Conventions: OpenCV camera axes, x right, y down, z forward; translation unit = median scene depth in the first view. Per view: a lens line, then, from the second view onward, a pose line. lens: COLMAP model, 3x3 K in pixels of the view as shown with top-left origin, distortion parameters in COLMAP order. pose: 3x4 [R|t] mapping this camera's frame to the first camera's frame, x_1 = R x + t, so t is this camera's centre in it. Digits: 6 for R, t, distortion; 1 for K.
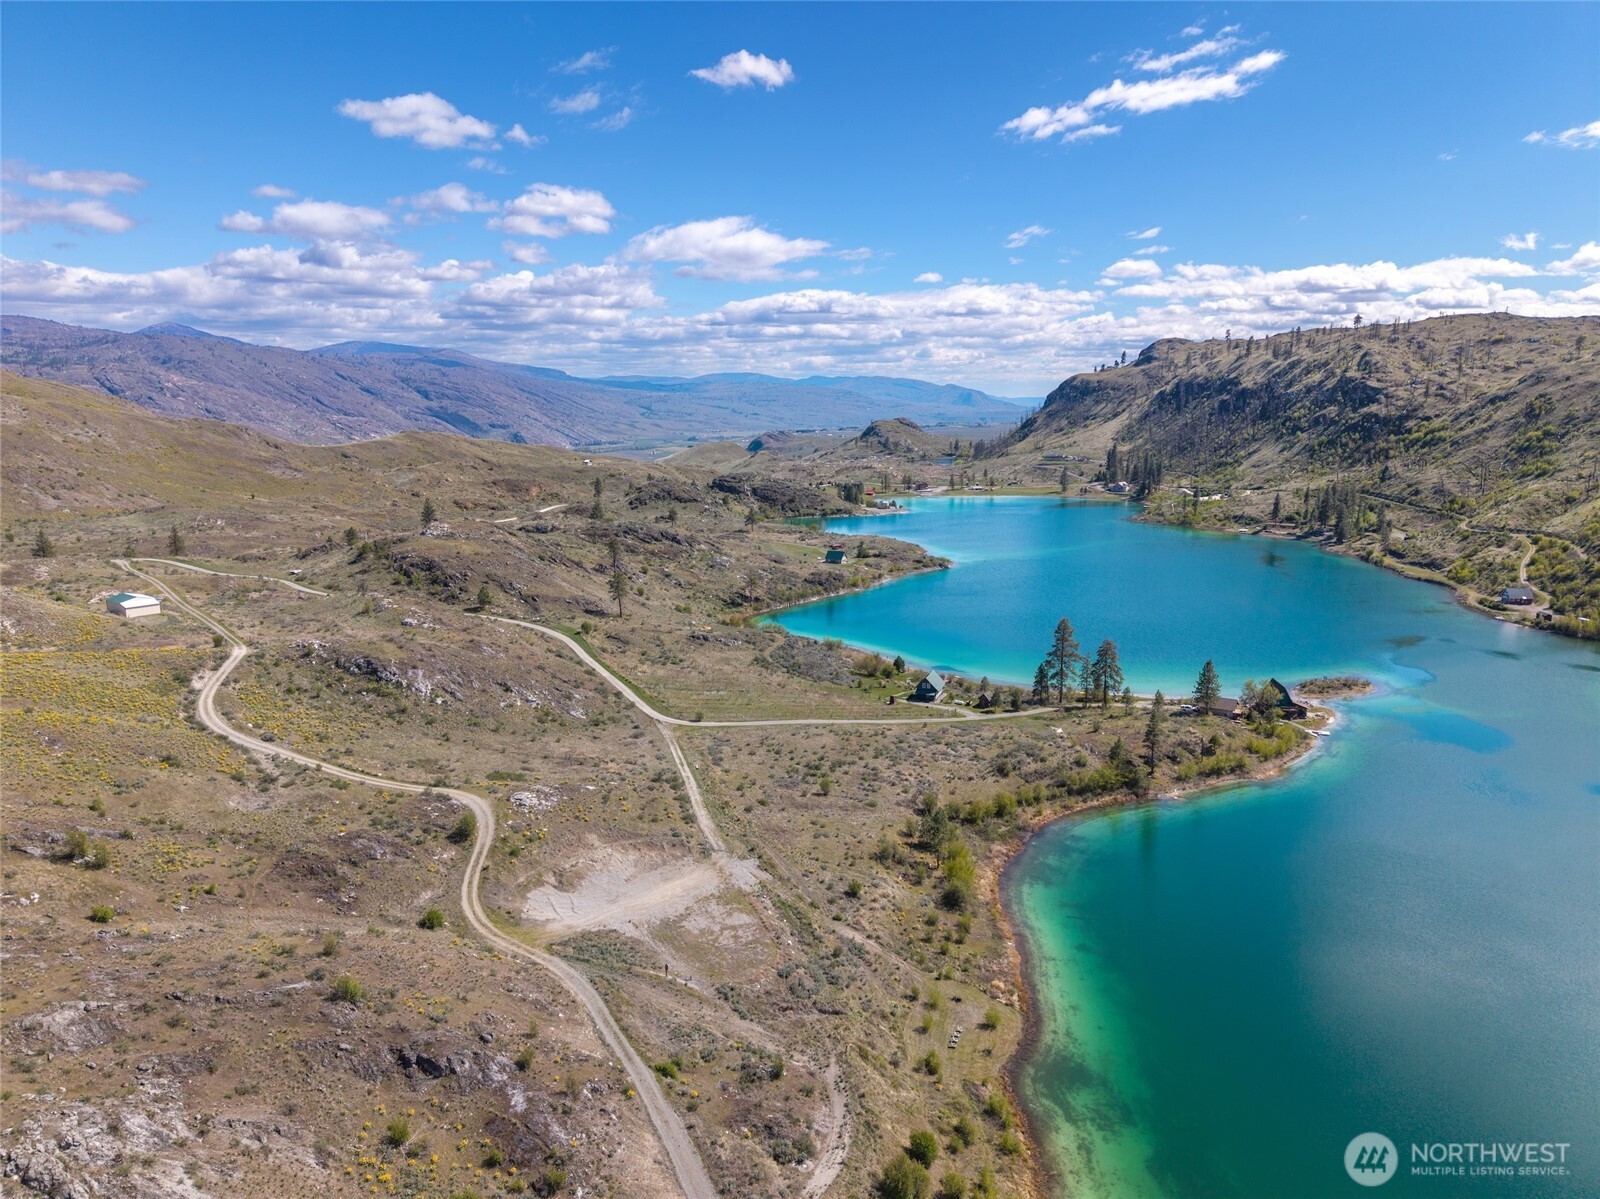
lens RADIAL K [[1067.8, 0, 796.5], [0, 1067.8, 606.5], [0, 0, 1]] dist [0.030166, -0.033804]
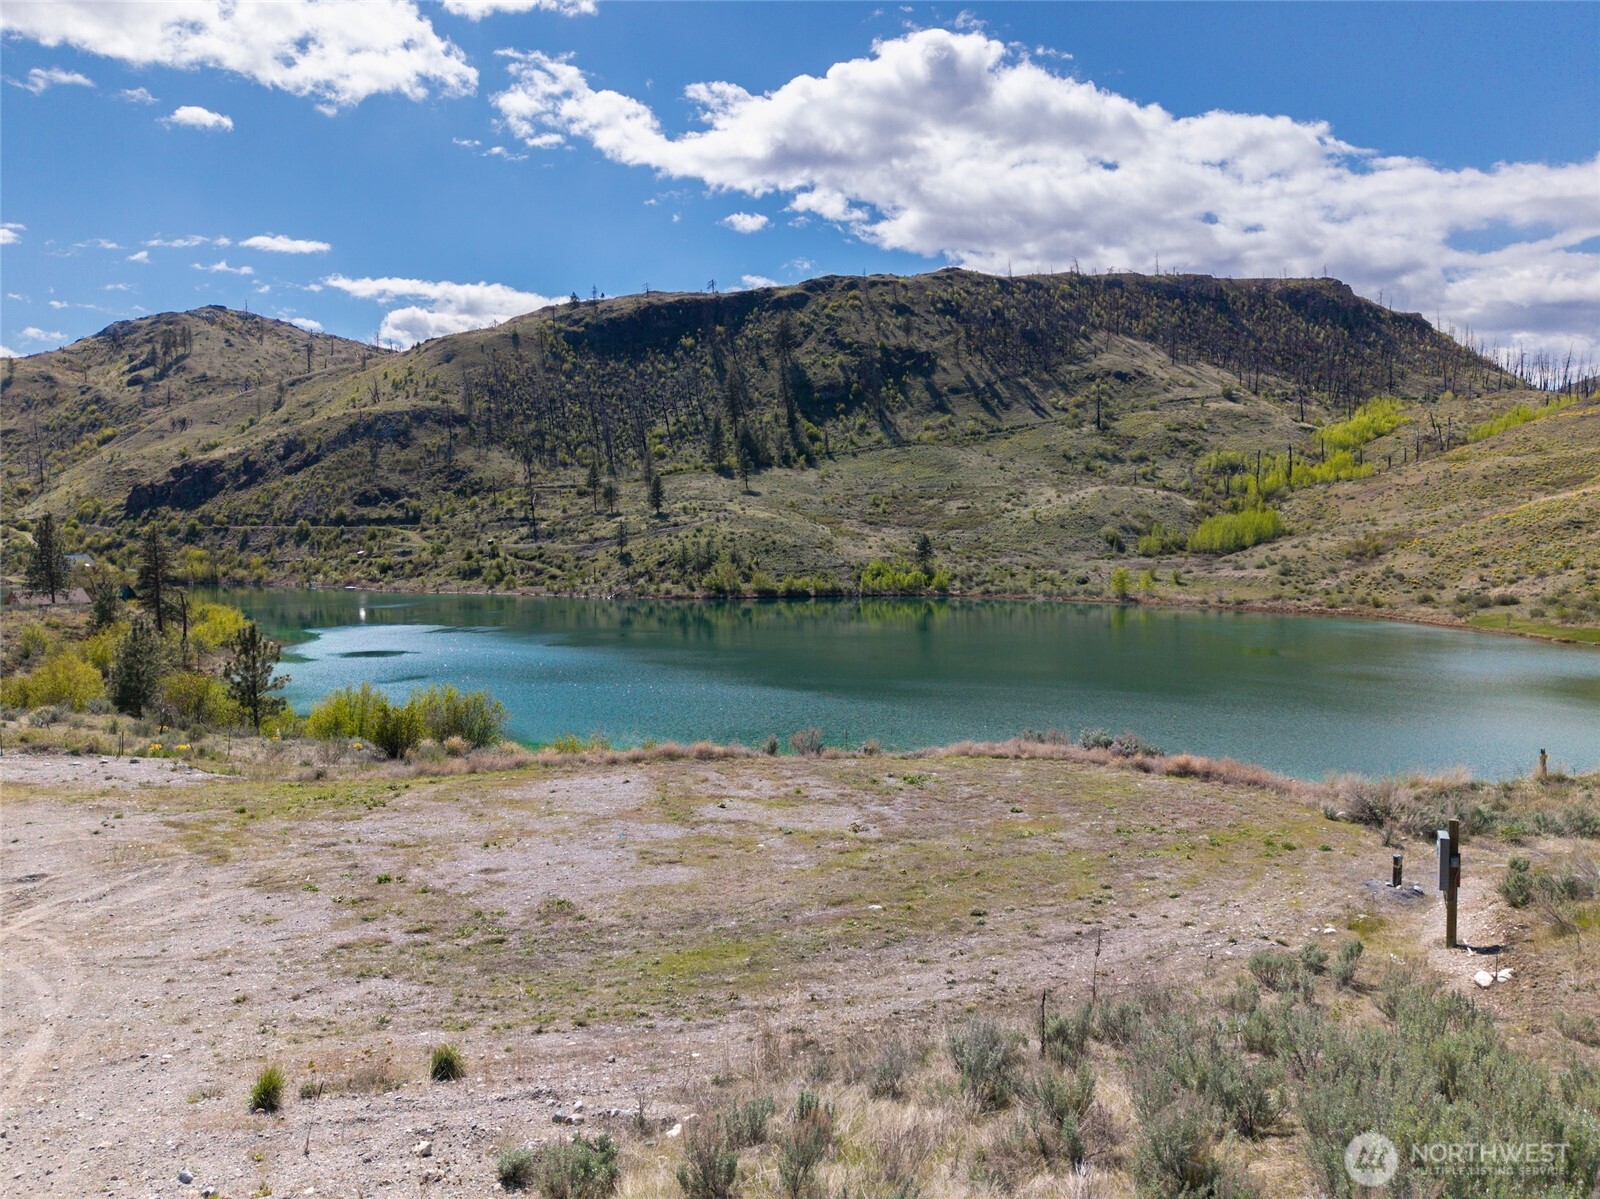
lens RADIAL K [[1070.9, 0, 794.3], [0, 1070.9, 601.6], [0, 0, 1]] dist [0.040259, -0.049662]
pose [[0.142961, -0.063891, 0.987664, -0.042935], [0.191046, 0.980928, 0.035802, 0.051884], [-0.971114, 0.183571, 0.152441, 0.185502]]
